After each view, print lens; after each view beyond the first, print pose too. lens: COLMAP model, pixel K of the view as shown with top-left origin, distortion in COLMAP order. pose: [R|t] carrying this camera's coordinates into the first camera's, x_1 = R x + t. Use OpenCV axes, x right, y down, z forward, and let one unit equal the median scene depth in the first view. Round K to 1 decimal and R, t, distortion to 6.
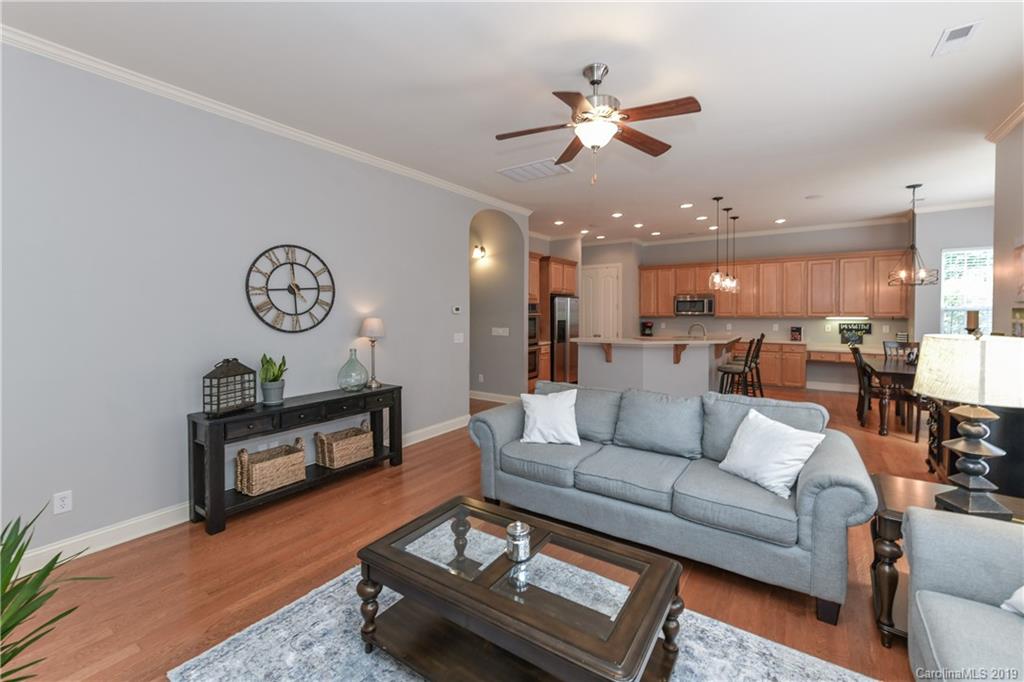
lens RADIAL K [[415.3, 0, 531.3], [0, 415.3, 314.0], [0, 0, 1]] dist [0.008959, -0.000396]
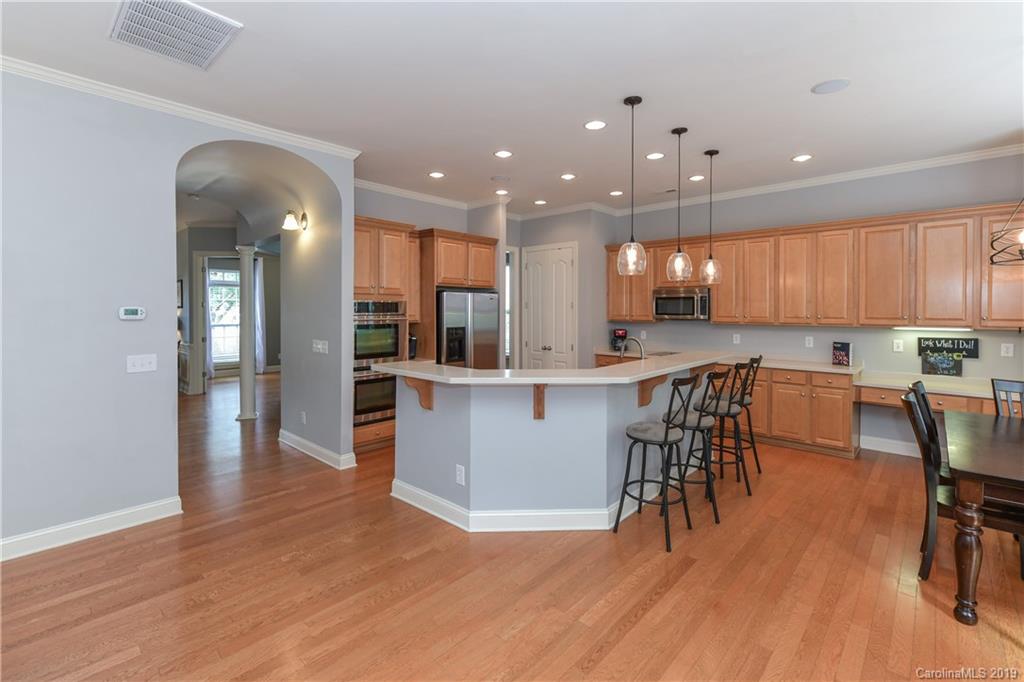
lens RADIAL K [[436.2, 0, 569.0], [0, 436.2, 309.8], [0, 0, 1]] dist [-0.000399, -0.000501]
pose [[0.991647, 0.003930, -0.128921, 0.344716], [-0.004466, 0.999983, -0.003869, -0.010754], [0.128904, 0.004412, 0.991647, 0.353192]]
